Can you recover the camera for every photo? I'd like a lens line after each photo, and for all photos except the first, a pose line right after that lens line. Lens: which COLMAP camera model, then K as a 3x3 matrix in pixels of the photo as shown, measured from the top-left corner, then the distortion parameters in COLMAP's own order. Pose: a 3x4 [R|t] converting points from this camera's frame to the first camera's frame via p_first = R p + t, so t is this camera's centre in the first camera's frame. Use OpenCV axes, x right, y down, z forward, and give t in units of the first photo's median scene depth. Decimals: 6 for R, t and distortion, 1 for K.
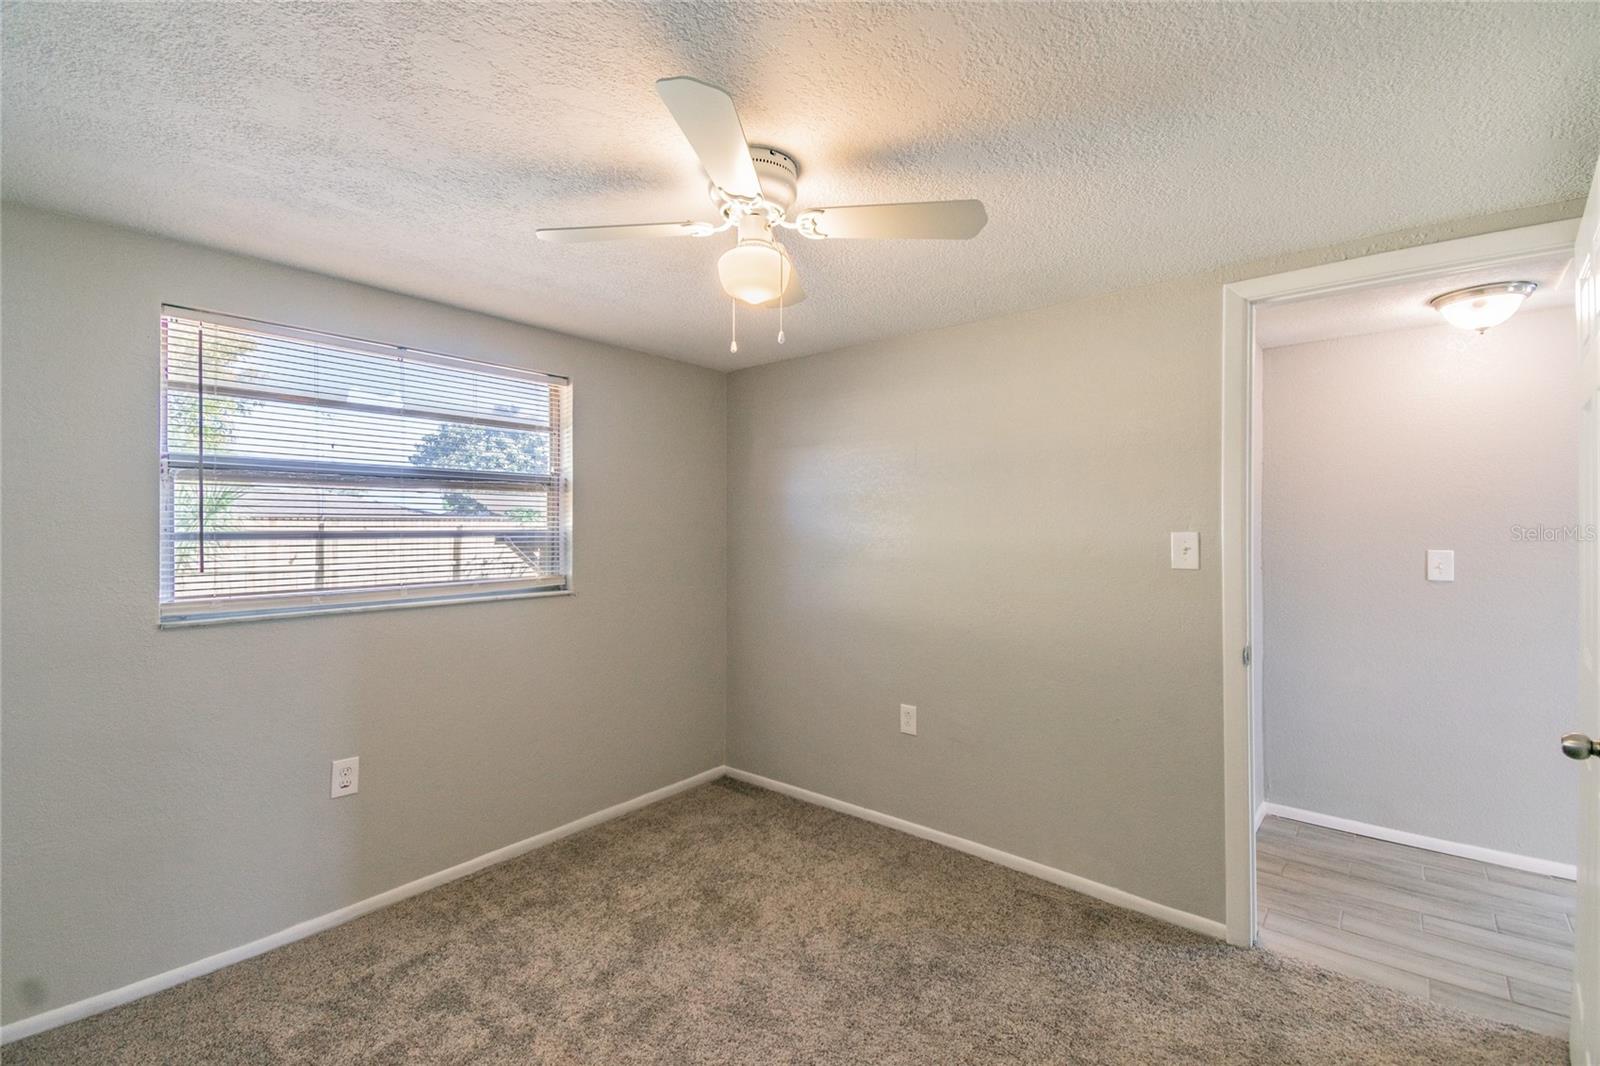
lens RADIAL K [[703.4, 0, 797.9], [0, 703.4, 535.1], [0, 0, 1]] dist [0.052219, -0.022954]
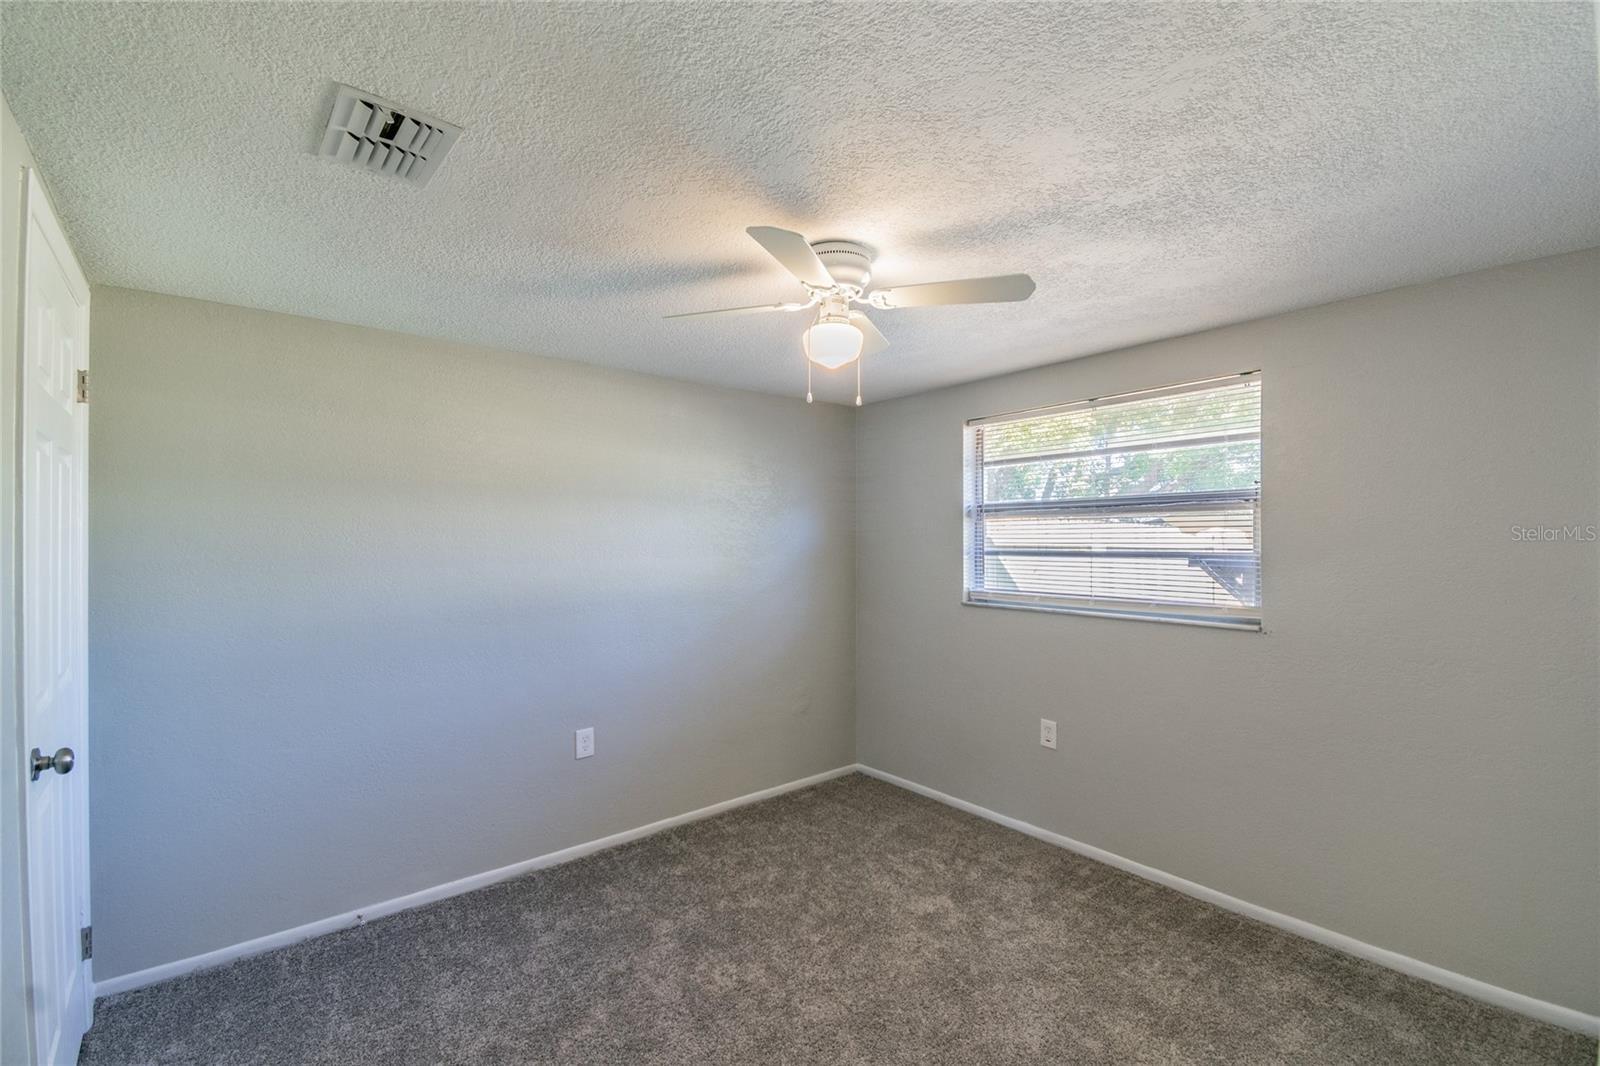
lens RADIAL K [[703.4, 0, 798.6], [0, 703.4, 532.3], [0, 0, 1]] dist [0.052219, -0.022954]
pose [[-0.183840, -0.004326, -0.982947, 0.704684], [-0.003749, 0.999986, -0.003700, -0.031683], [0.982949, 0.003005, -0.183853, 0.720900]]
